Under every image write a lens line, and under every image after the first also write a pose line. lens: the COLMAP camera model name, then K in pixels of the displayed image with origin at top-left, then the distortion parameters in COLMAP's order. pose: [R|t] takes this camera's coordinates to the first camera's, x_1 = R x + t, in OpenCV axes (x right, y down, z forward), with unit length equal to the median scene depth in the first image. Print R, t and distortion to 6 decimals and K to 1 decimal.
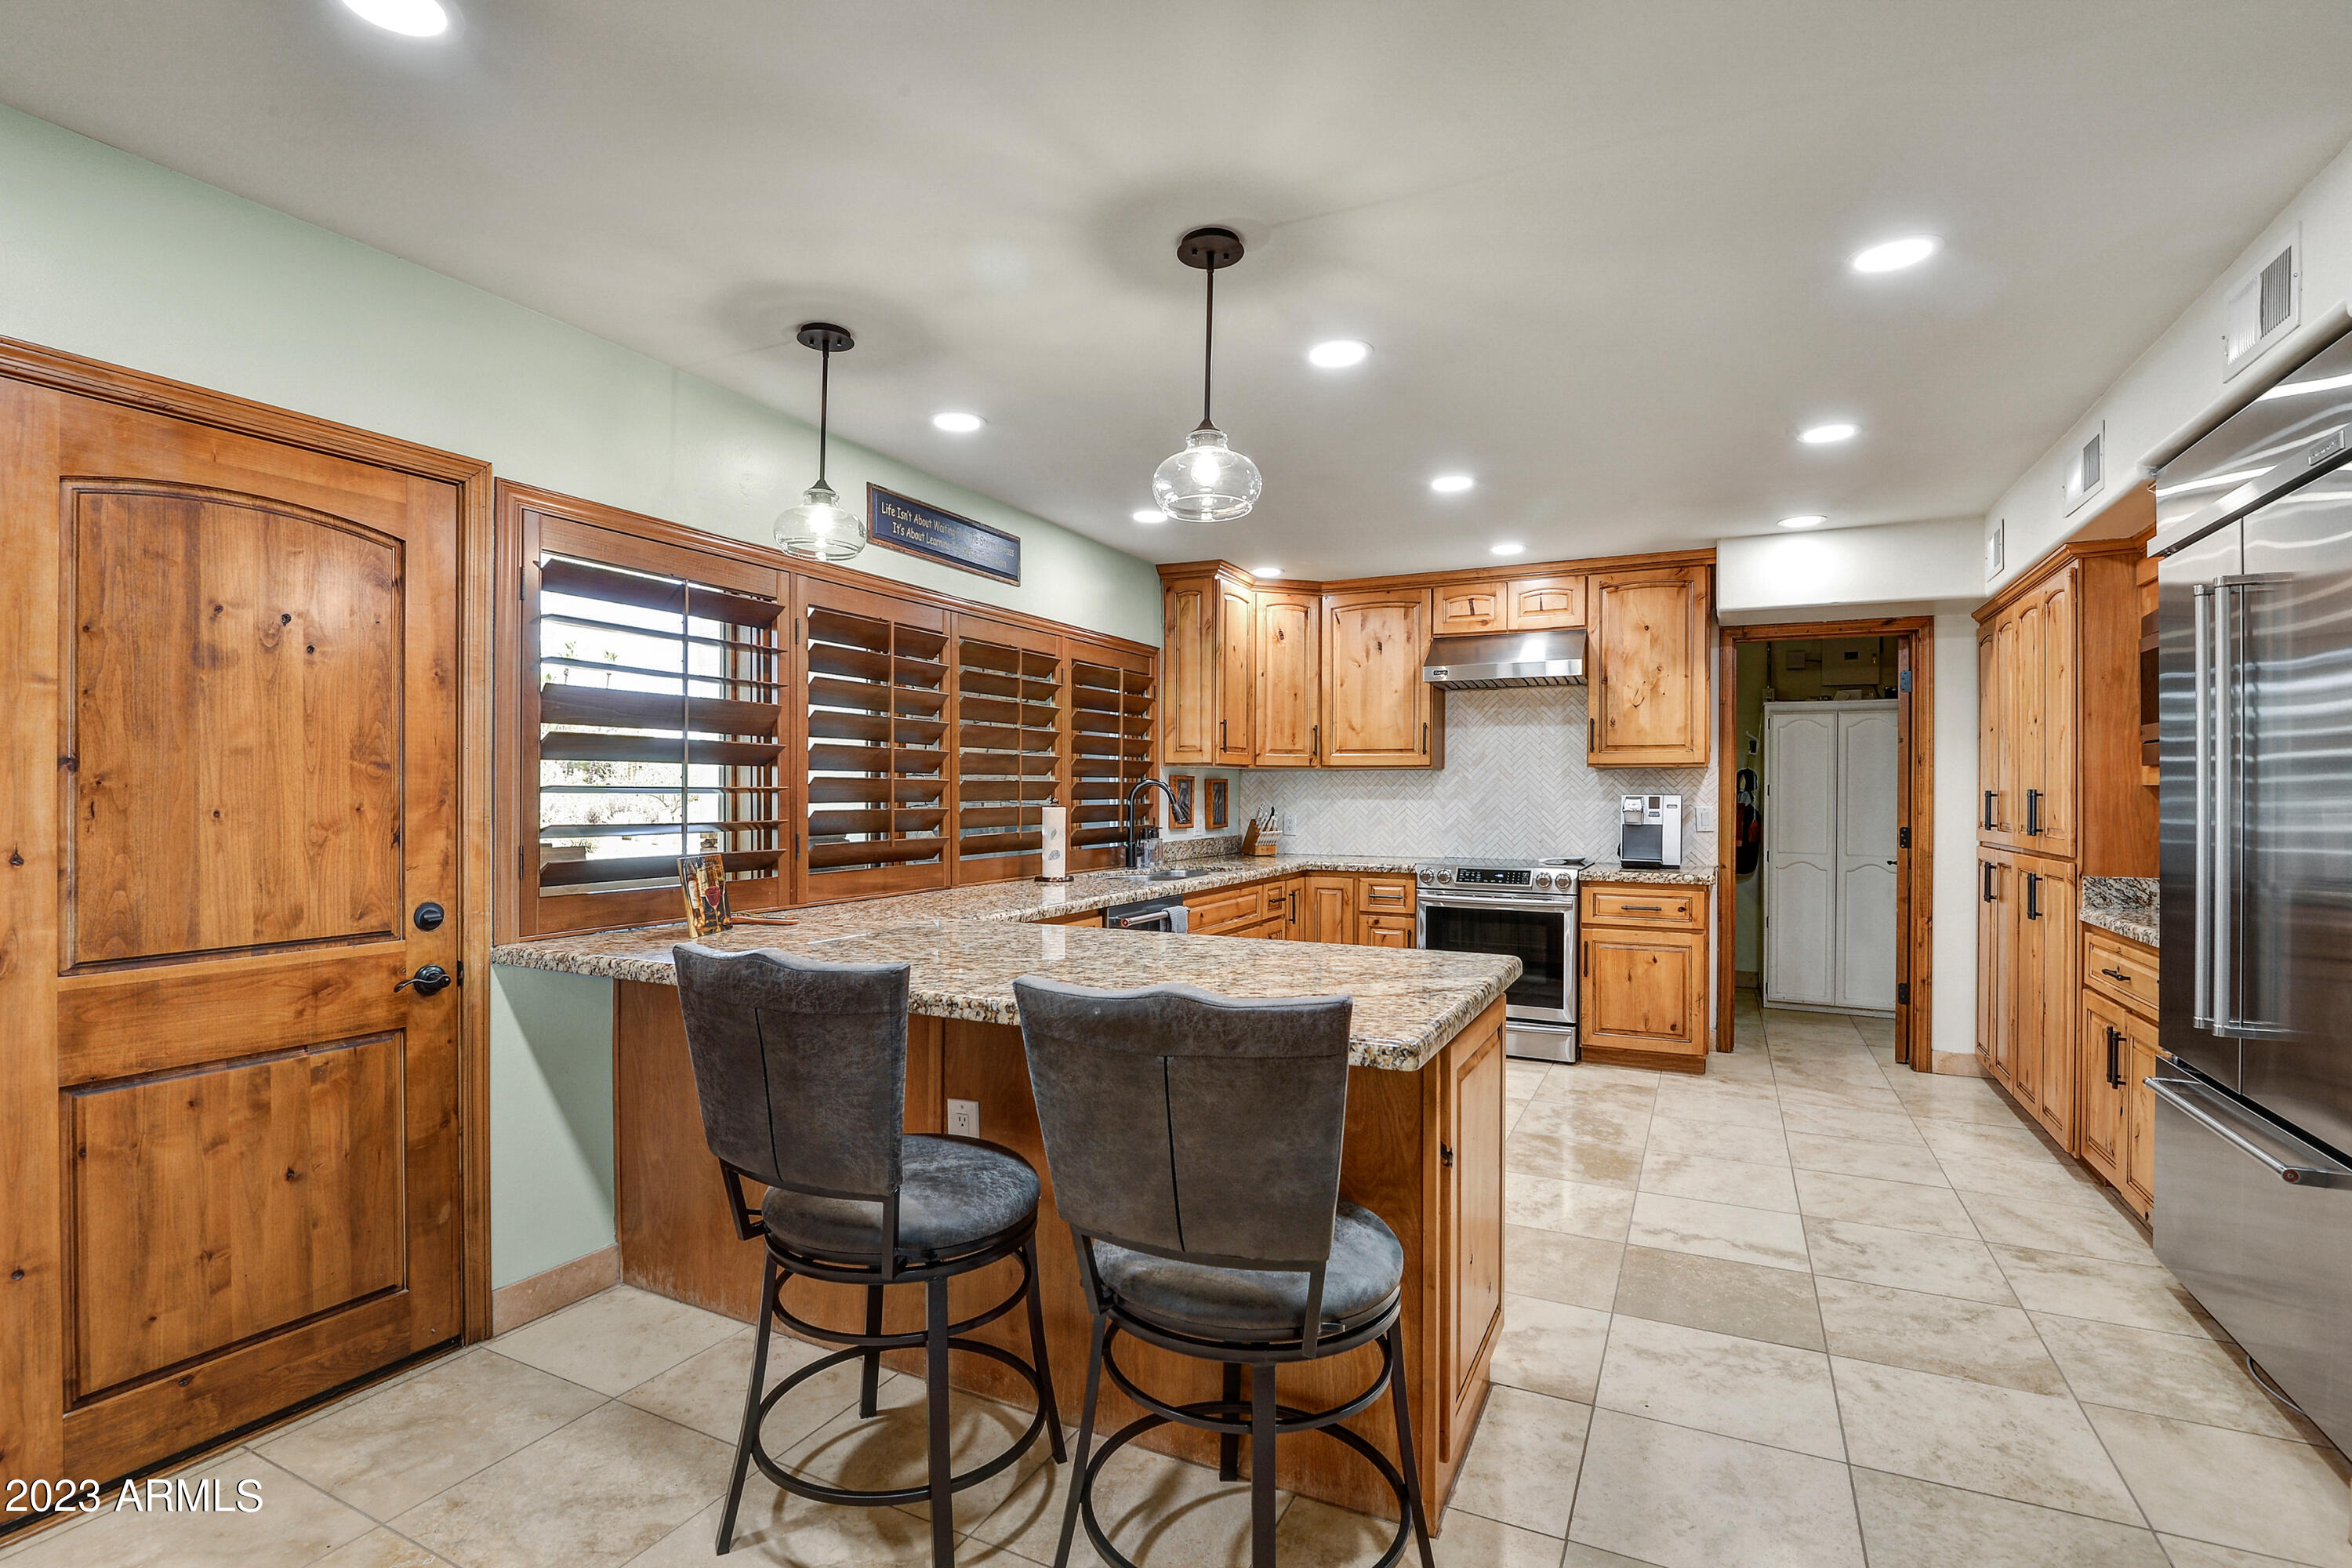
lens RADIAL K [[1078.5, 0, 1176.0], [0, 1078.5, 784.0], [0, 0, 1]] dist [0.000599, -0.000064]
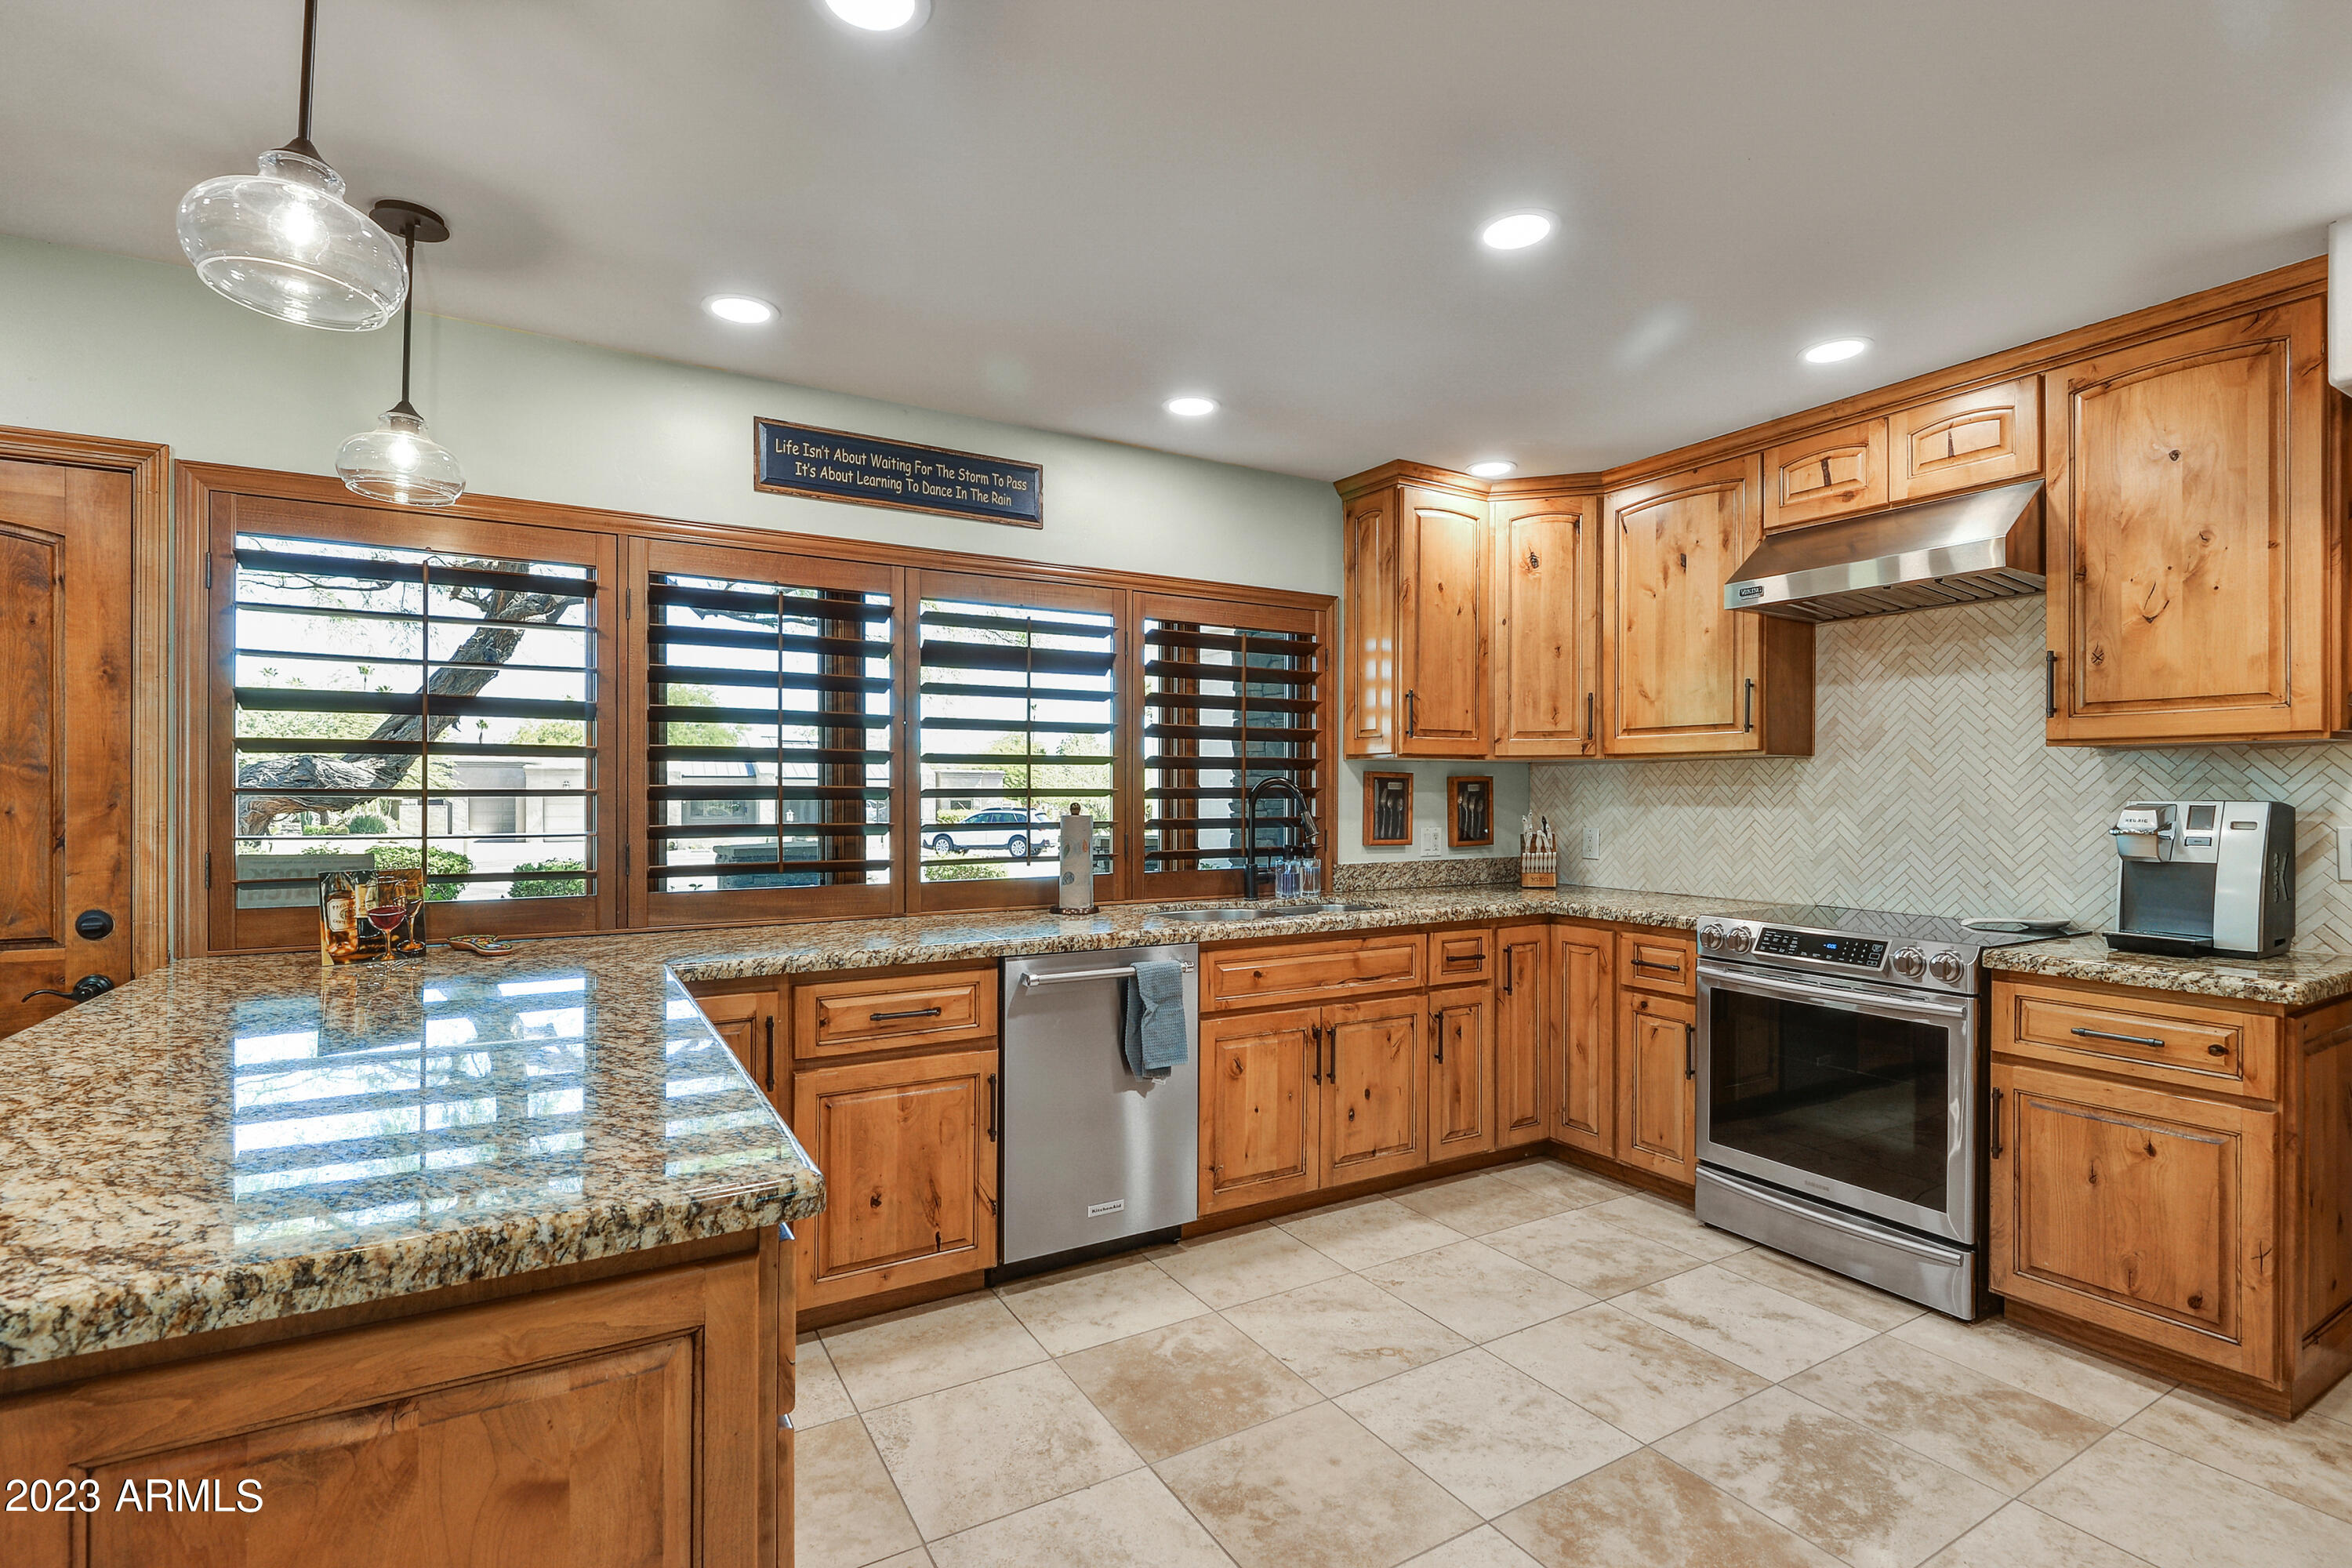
lens RADIAL K [[1125.8, 0, 1173.8], [0, 1125.8, 788.7], [0, 0, 1]] dist [0.014243, -0.011736]
pose [[0.844626, -0.002993, -0.535349, 0.326023], [0.004067, 0.999991, 0.000826, 0.002359], [0.535342, -0.002875, 0.844630, 0.330278]]
